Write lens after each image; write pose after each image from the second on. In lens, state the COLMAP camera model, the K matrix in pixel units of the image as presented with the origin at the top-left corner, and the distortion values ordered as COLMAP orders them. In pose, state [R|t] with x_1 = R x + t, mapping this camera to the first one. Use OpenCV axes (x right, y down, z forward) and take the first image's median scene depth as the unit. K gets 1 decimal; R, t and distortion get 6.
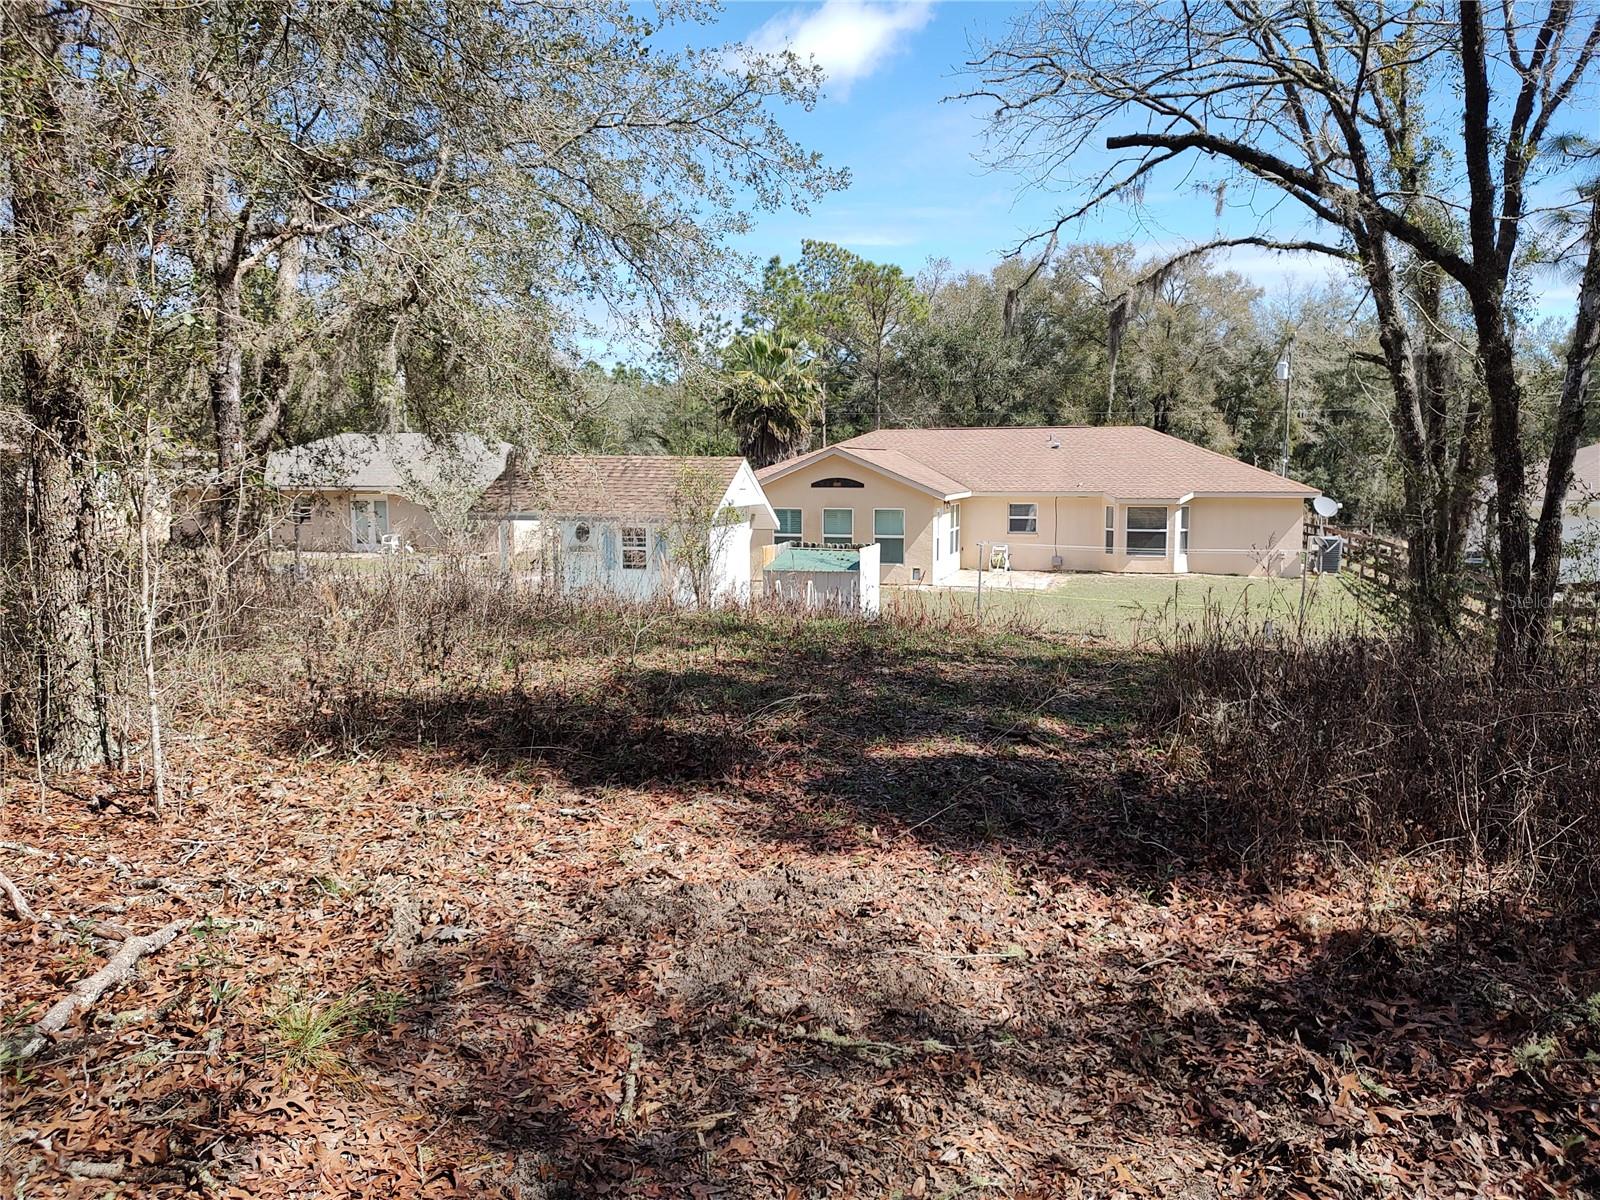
lens RADIAL K [[1150.8, 0, 801.9], [0, 1150.8, 601.2], [0, 0, 1]] dist [0.034891, -0.037058]
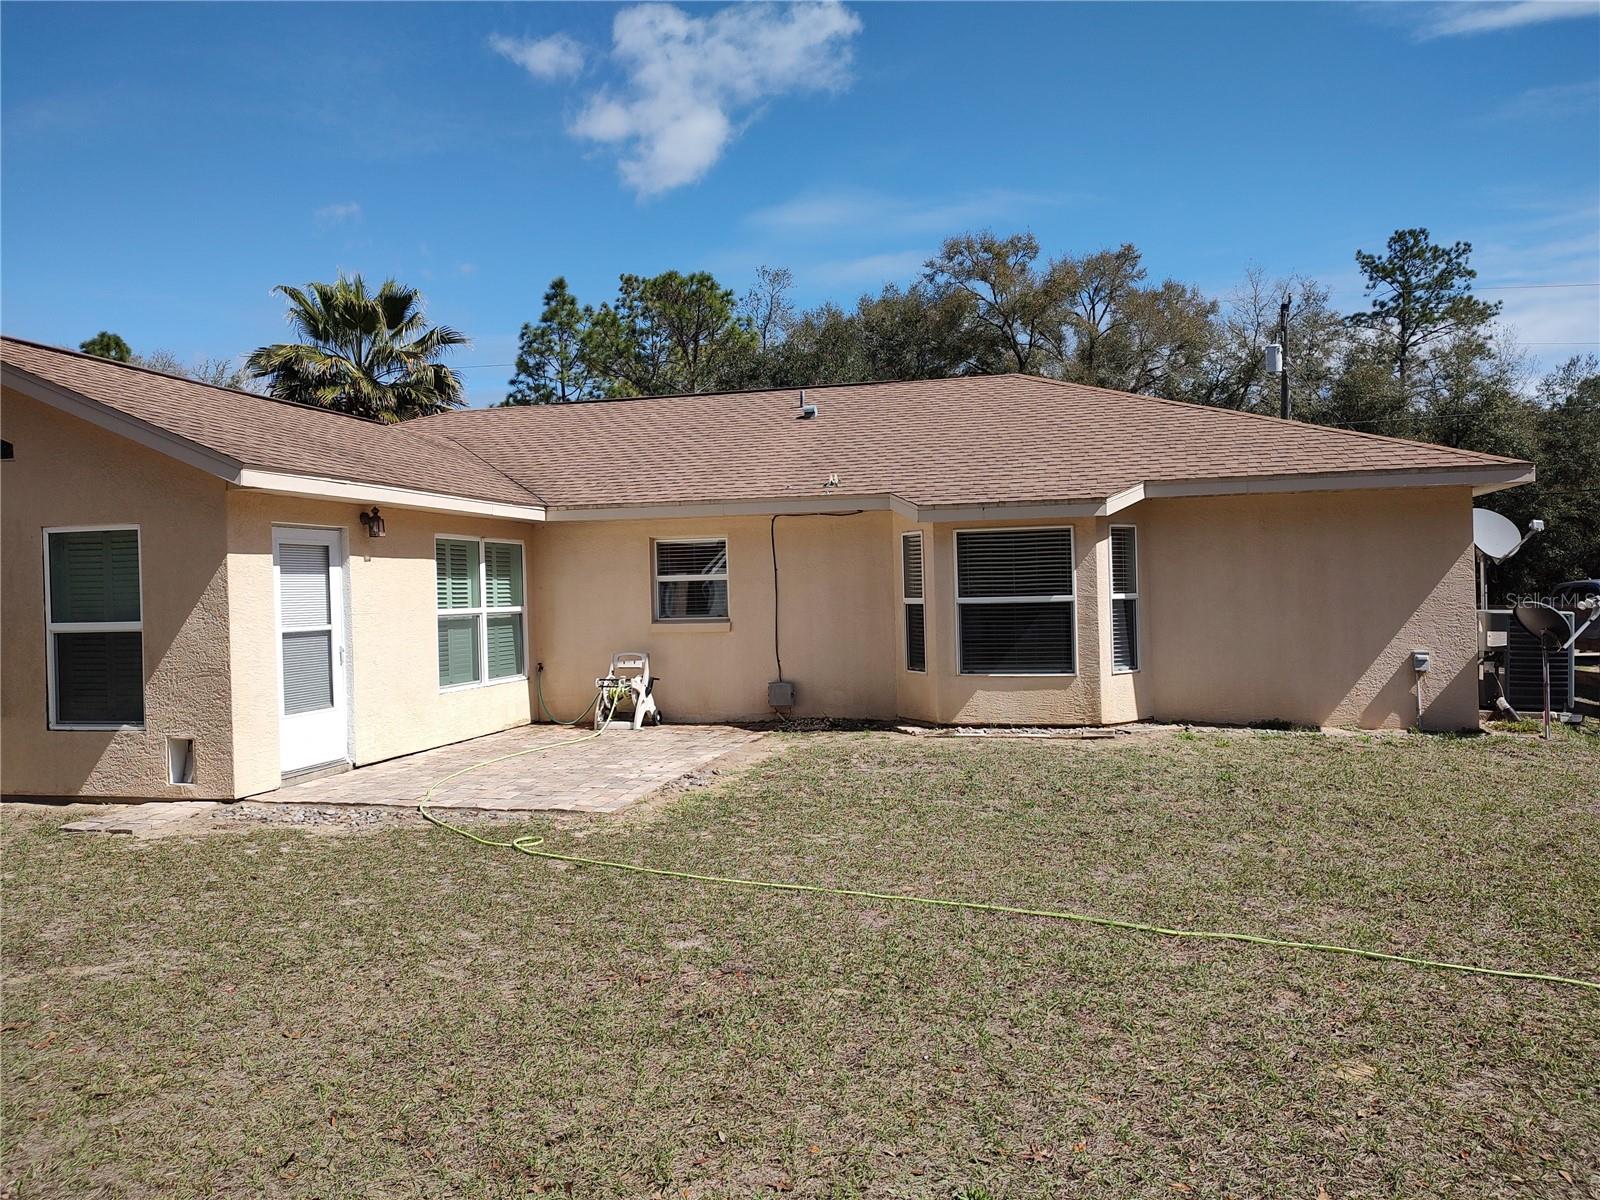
lens RADIAL K [[1150.8, 0, 798.2], [0, 1150.8, 599.5], [0, 0, 1]] dist [0.034891, -0.037058]
pose [[0.998927, -0.022421, 0.040511, 0.212193], [0.026717, 0.993701, -0.108828, -0.025130], [-0.037816, 0.109794, 0.993235, 0.637597]]
